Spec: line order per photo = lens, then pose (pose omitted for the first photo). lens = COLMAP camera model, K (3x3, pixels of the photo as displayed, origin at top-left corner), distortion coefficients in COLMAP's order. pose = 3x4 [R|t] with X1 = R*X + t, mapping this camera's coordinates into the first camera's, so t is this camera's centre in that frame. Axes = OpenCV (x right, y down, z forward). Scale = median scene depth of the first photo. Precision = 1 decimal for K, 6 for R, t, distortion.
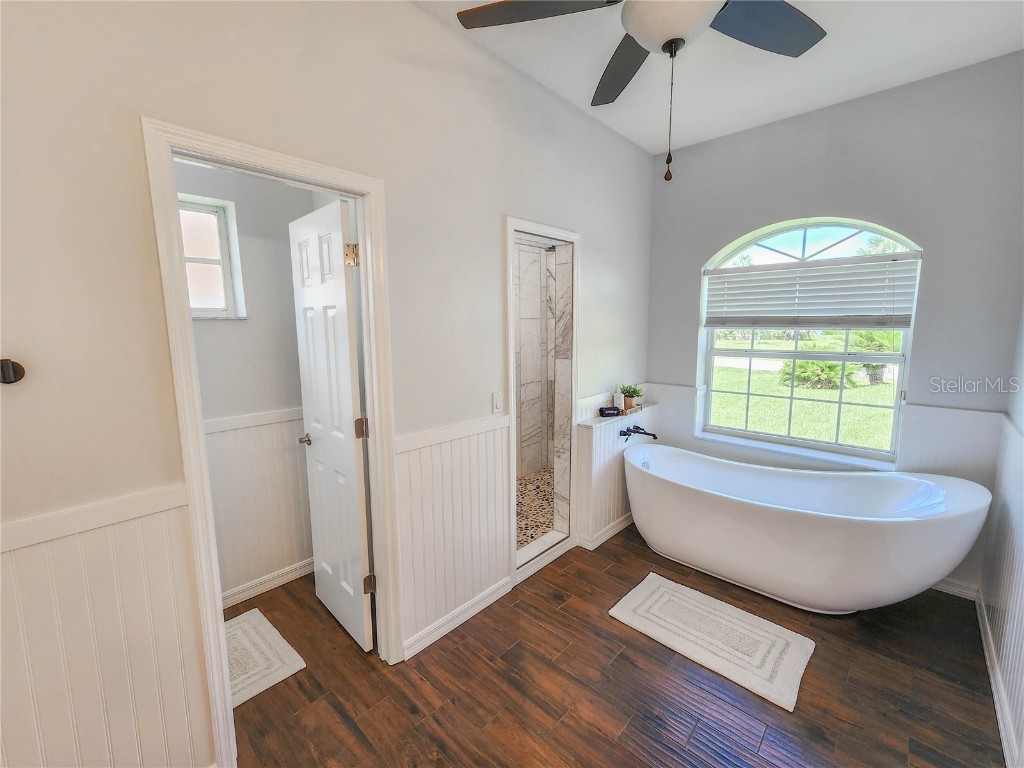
lens RADIAL K [[422.6, 0, 513.8], [0, 422.6, 379.4], [0, 0, 1]] dist [0.003452, 0.000039]
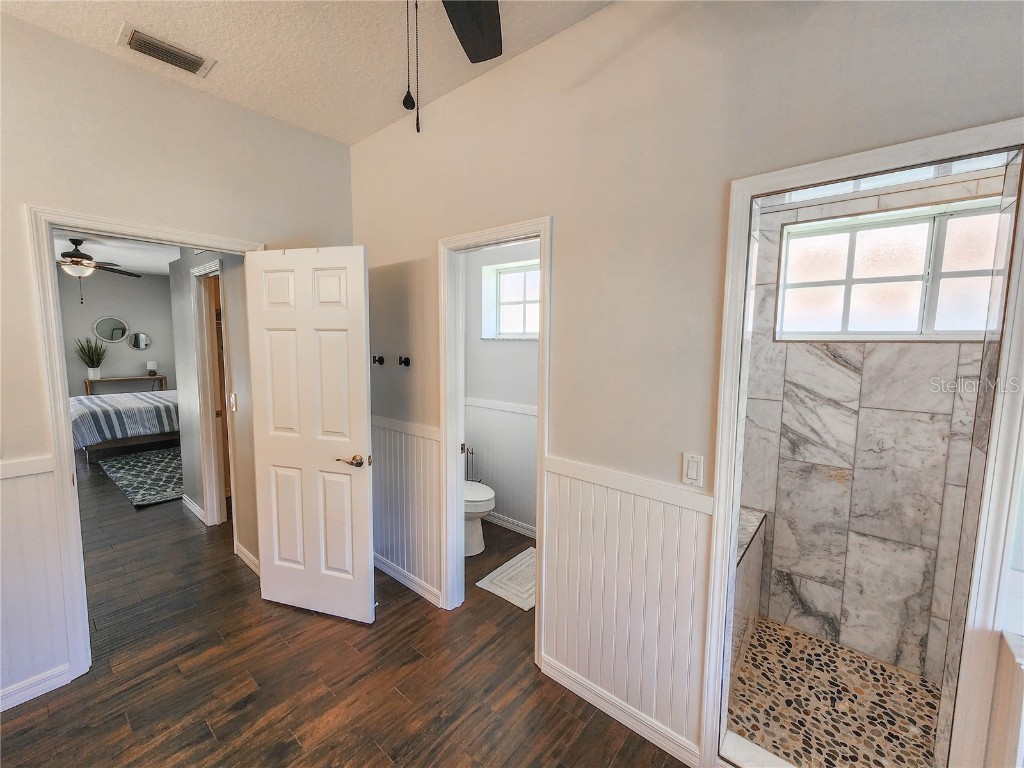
lens RADIAL K [[422.6, 0, 512.6], [0, 422.6, 379.6], [0, 0, 1]] dist [0.003452, 0.000039]
pose [[0.059965, 0.115182, -0.991533, 0.785910], [-0.137883, 0.984754, 0.106056, -0.158057], [0.988632, 0.130356, 0.074932, 0.873224]]
